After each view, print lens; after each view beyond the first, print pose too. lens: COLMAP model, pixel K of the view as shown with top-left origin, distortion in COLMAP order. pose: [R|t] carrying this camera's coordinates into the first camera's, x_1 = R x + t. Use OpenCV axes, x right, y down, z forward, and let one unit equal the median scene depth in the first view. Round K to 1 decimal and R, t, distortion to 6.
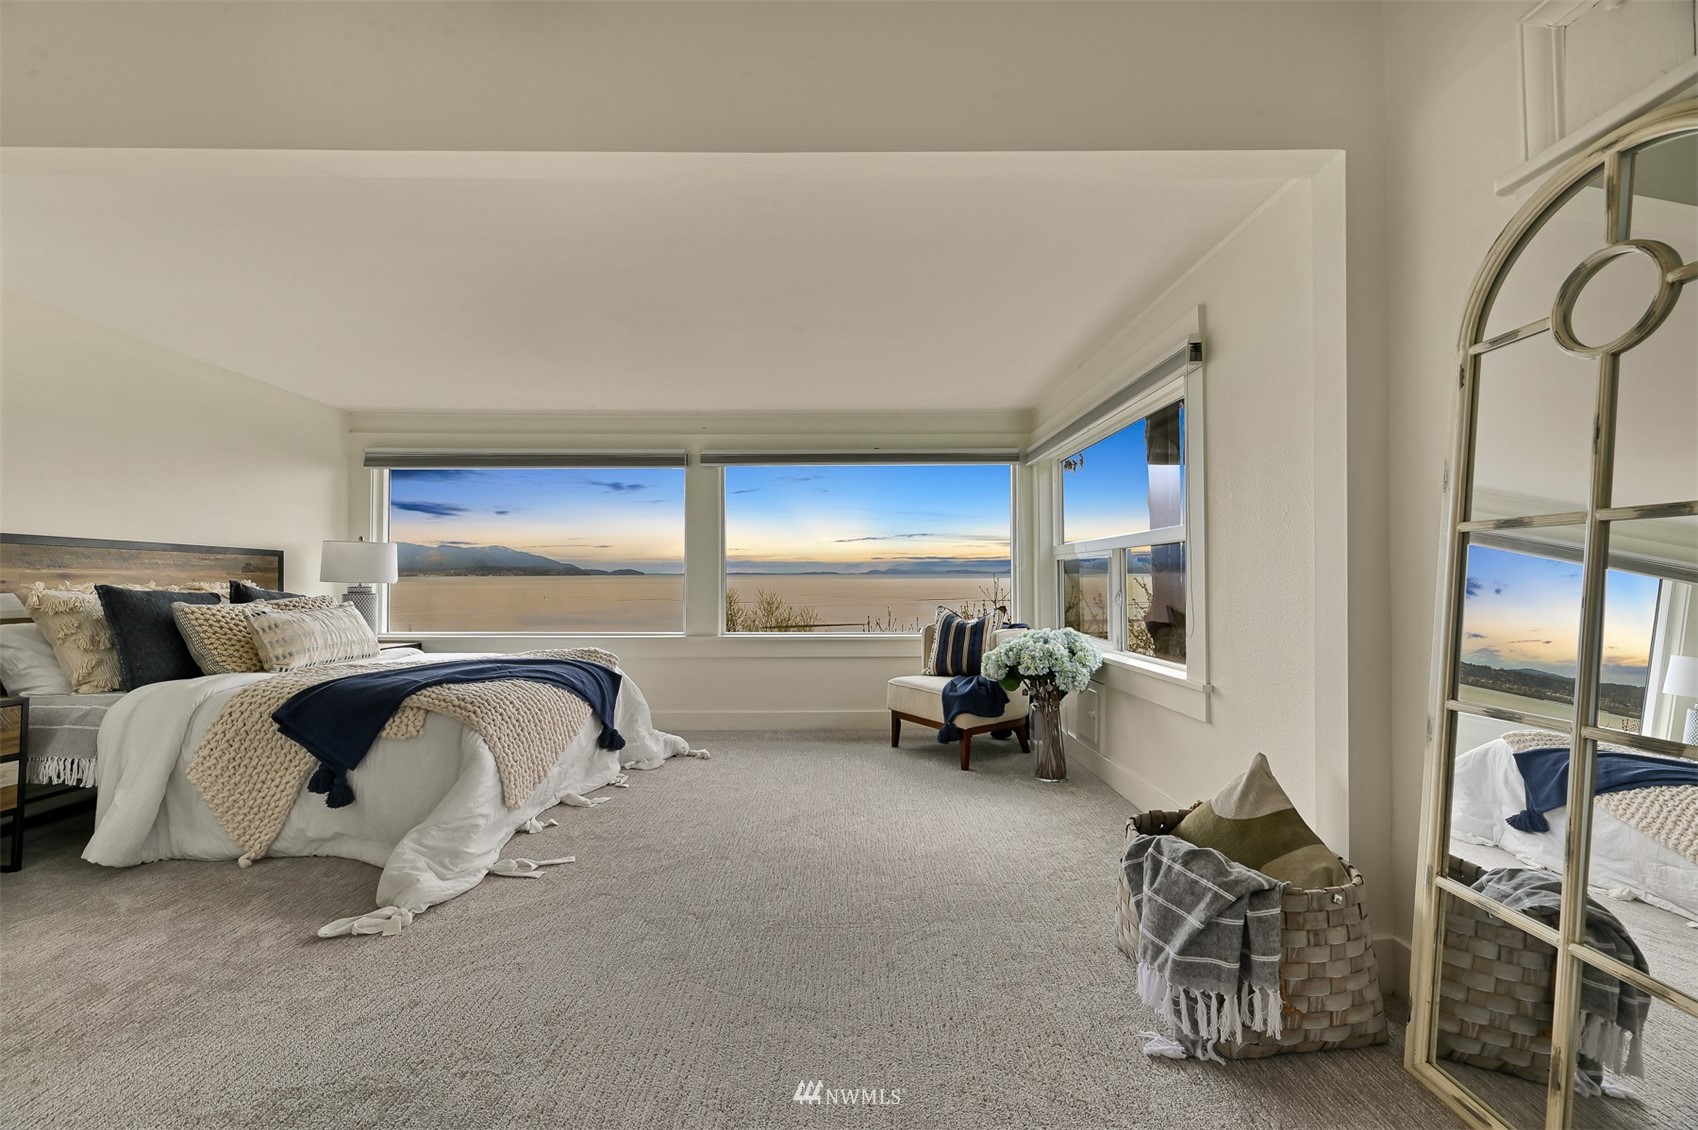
lens RADIAL K [[690.9, 0, 847.7], [0, 690.9, 575.6], [0, 0, 1]] dist [0.003895, 0.000161]
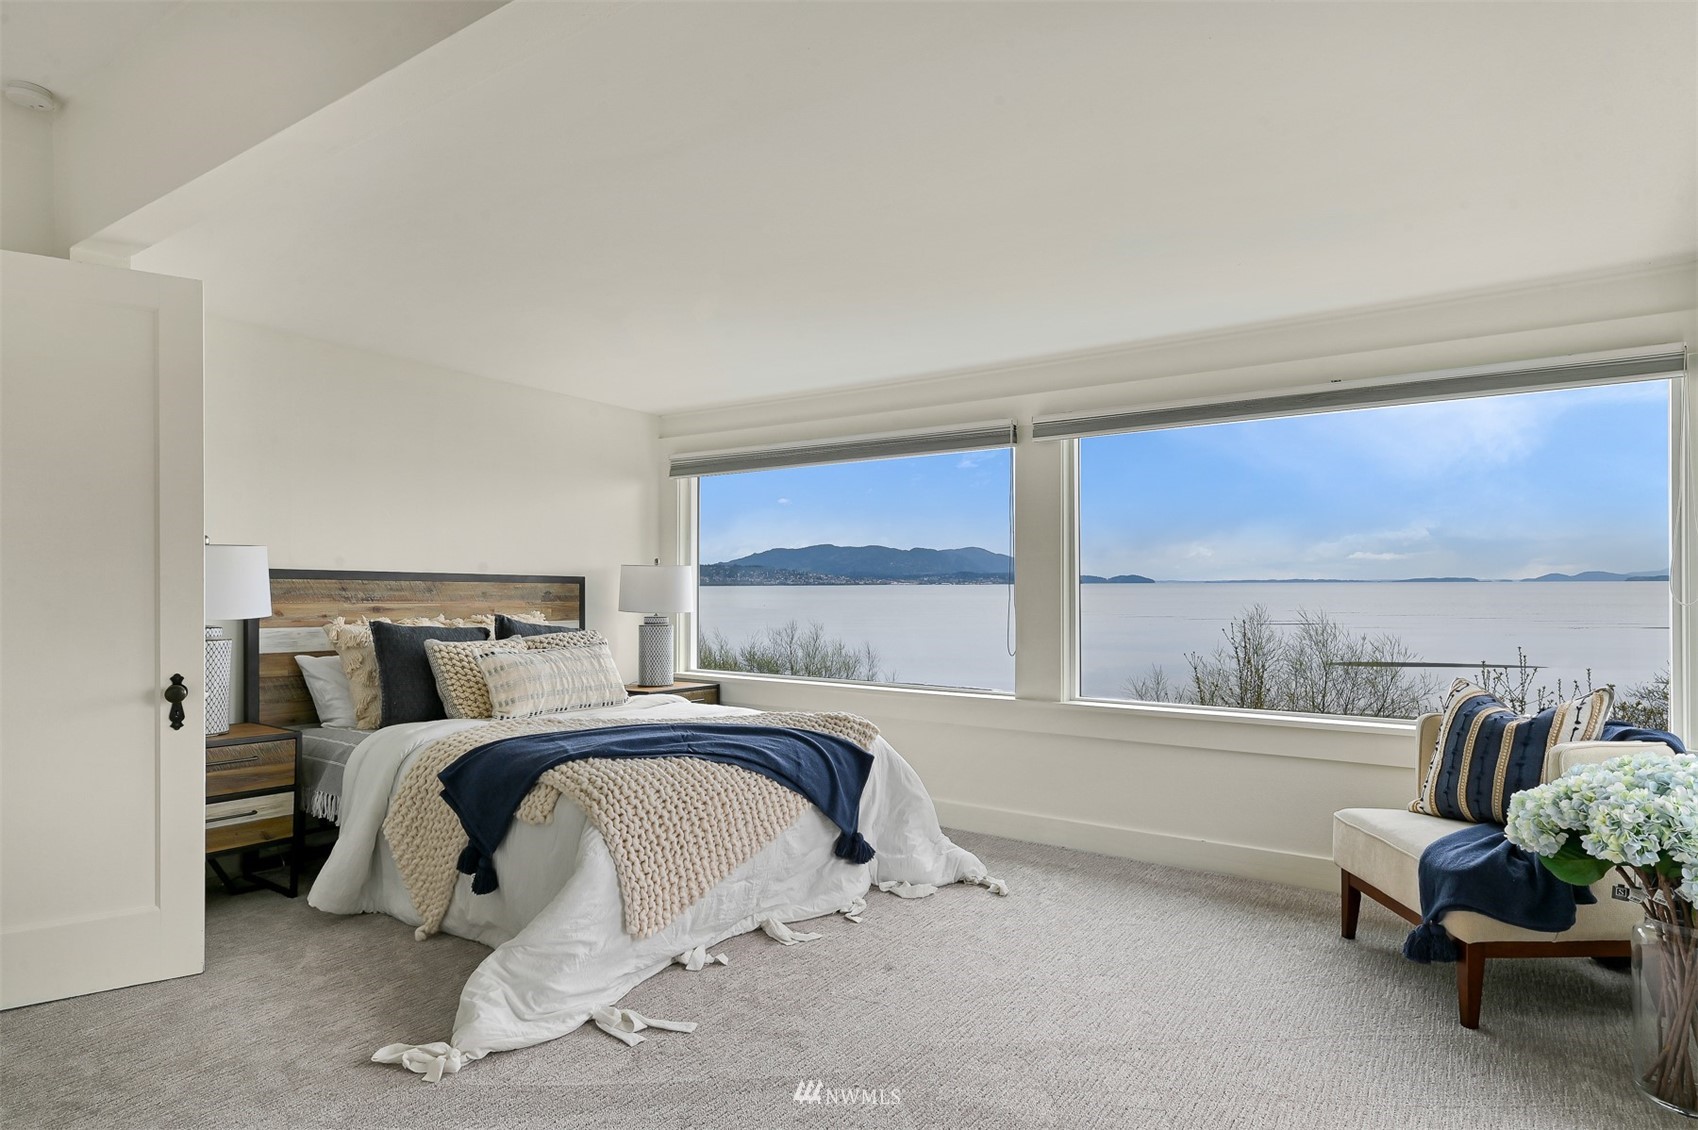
lens RADIAL K [[933.6, 0, 847.7], [0, 933.6, 592.0], [0, 0, 1]] dist [0.009275, -0.000998]
pose [[0.818833, 0.005340, -0.574007, 0.241357], [0.000302, 0.999953, 0.009733, -0.038820], [0.574031, -0.008143, 0.818793, 0.269230]]
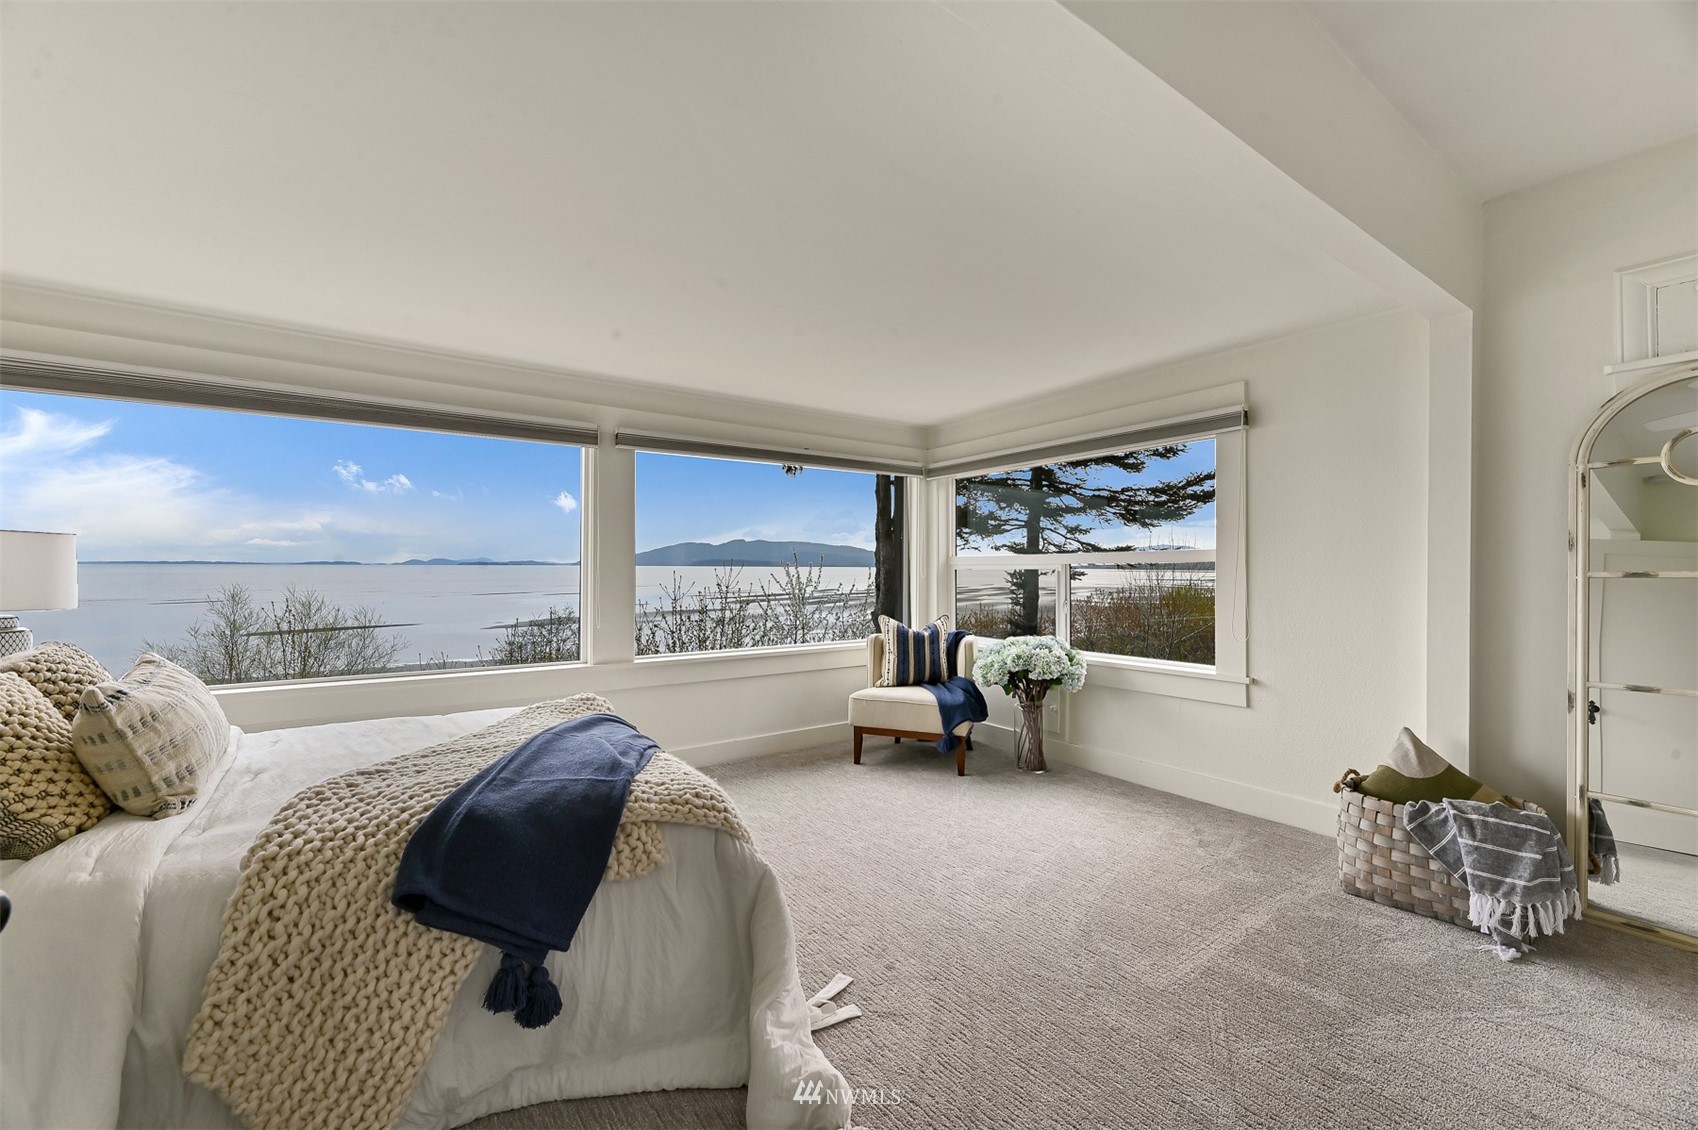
lens RADIAL K [[690.9, 0, 847.7], [0, 690.9, 575.6], [0, 0, 1]] dist [0.003895, 0.000161]
pose [[0.819566, -0.001660, 0.572983, -0.714332], [-0.005530, 0.999926, 0.010806, -0.036056], [-0.572958, -0.012025, 0.819496, 0.323690]]
